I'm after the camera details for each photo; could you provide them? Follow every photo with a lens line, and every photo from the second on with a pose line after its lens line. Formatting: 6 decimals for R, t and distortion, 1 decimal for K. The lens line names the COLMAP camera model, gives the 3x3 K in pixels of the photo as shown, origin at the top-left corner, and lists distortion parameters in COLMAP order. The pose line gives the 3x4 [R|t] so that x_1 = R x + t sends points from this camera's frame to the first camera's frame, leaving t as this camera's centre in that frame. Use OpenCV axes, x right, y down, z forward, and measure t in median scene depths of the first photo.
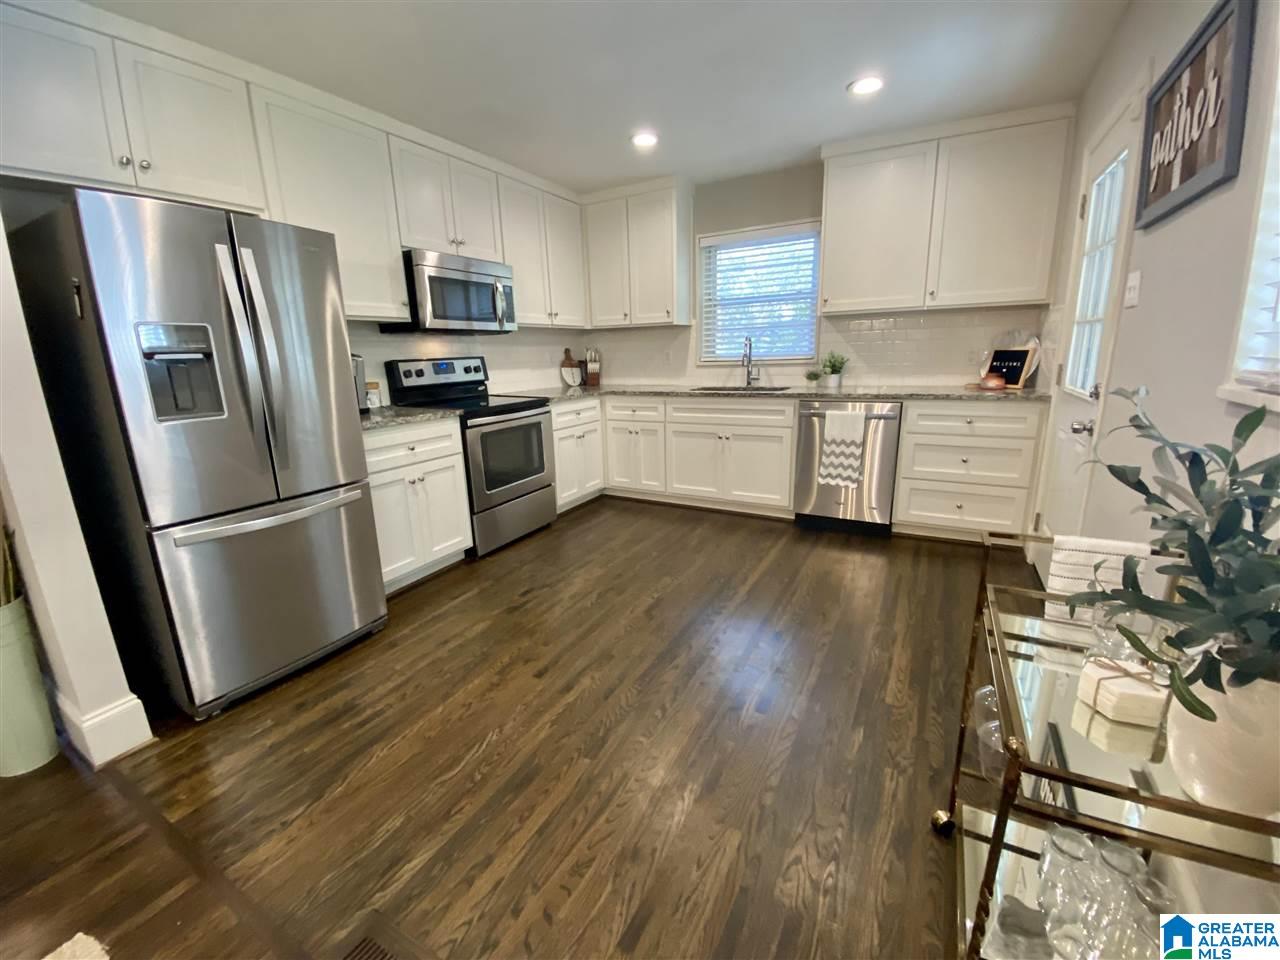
lens RADIAL K [[516.9, 0, 640.0], [0, 516.9, 480.0], [0, 0, 1]] dist [-0.001164, -0.013586]
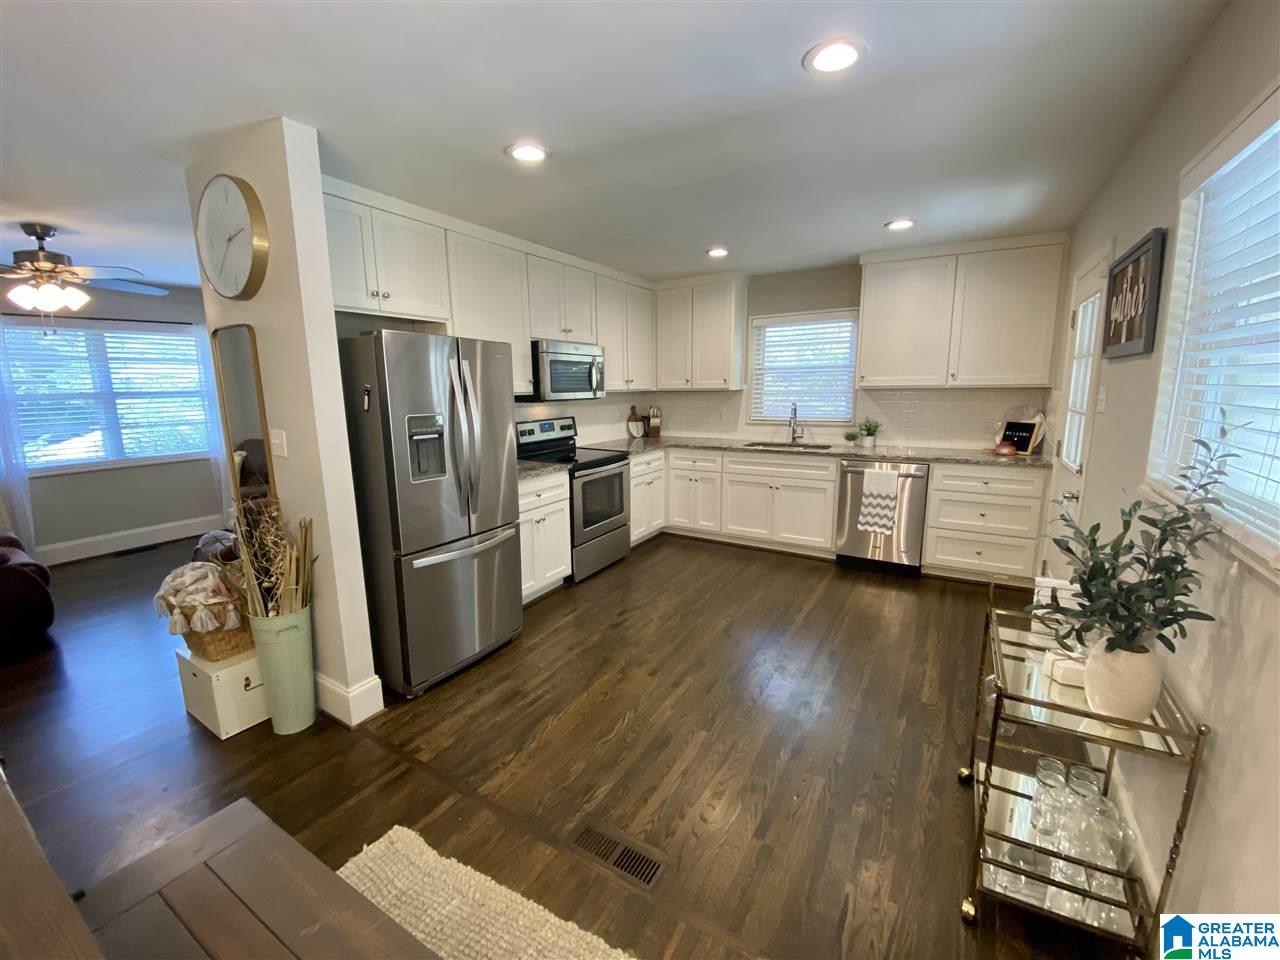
lens RADIAL K [[511.8, 0, 640.0], [0, 511.8, 480.0], [0, 0, 1]] dist [0.001245, -0.017193]
pose [[0.999007, 0.022135, -0.038672, -0.134077], [-0.024590, 0.997635, -0.064192, -0.023054], [0.037160, 0.065079, 0.997188, -0.238737]]
